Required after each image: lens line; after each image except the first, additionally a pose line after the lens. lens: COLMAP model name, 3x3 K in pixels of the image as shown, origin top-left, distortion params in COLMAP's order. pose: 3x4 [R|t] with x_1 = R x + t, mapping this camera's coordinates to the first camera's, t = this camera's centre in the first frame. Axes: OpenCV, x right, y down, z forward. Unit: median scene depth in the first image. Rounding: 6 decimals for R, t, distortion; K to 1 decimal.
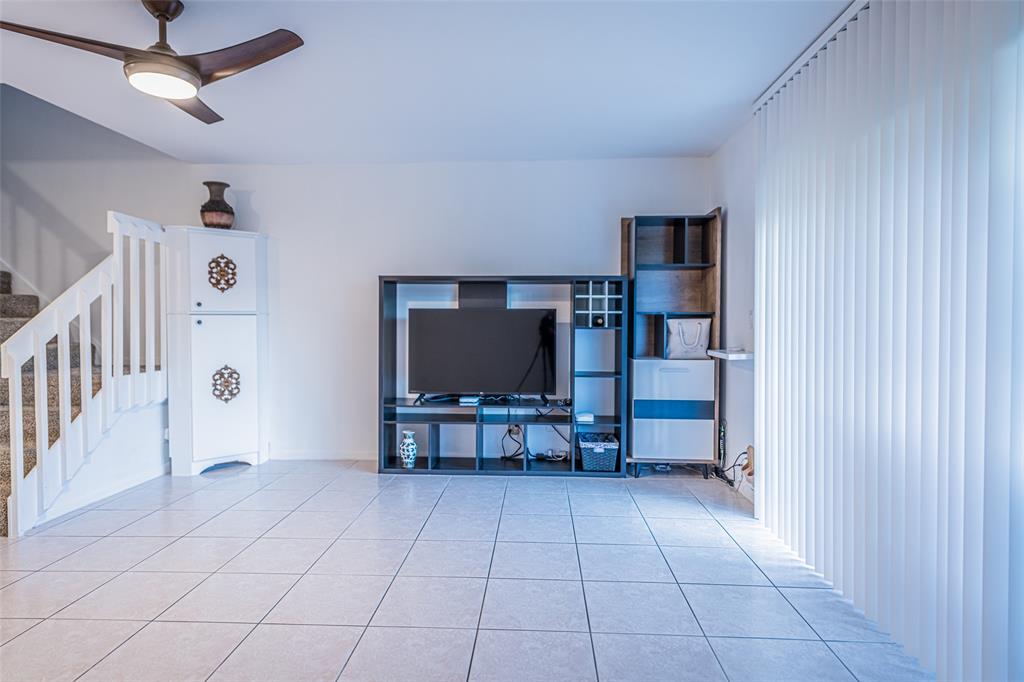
lens RADIAL K [[569.1, 0, 516.0], [0, 569.1, 332.6], [0, 0, 1]] dist [0.016945, -0.007591]
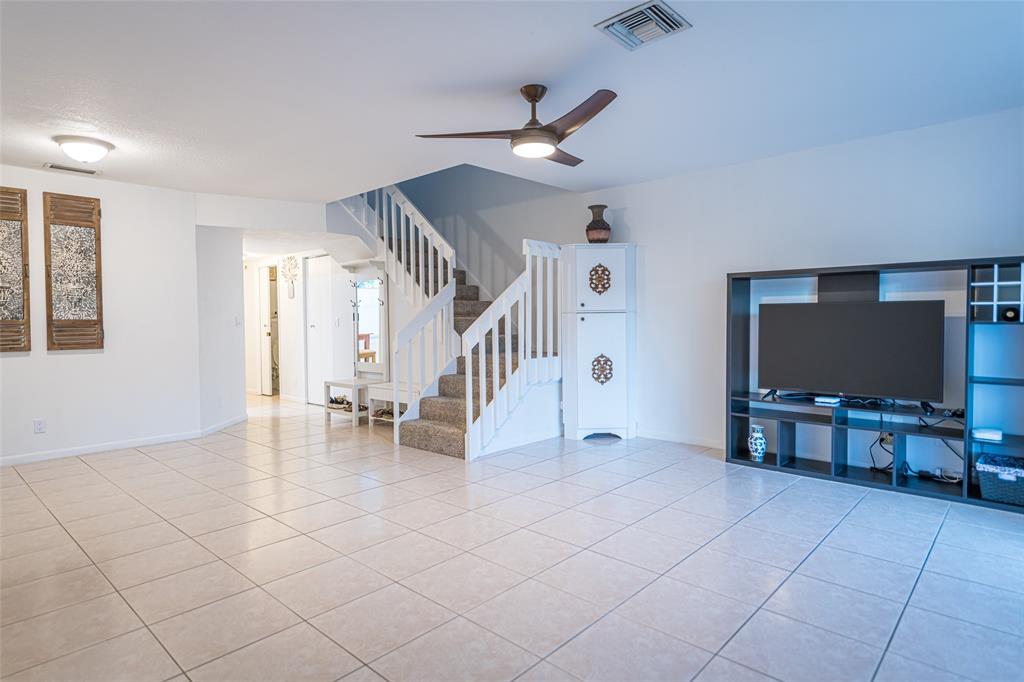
lens RADIAL K [[569.1, 0, 516.9], [0, 569.1, 336.5], [0, 0, 1]] dist [0.016945, -0.007591]
pose [[0.763399, 0.013054, -0.645795, 0.139920], [-0.003858, 0.999870, 0.015650, 0.000881], [0.645916, -0.009456, 0.763350, -0.049484]]
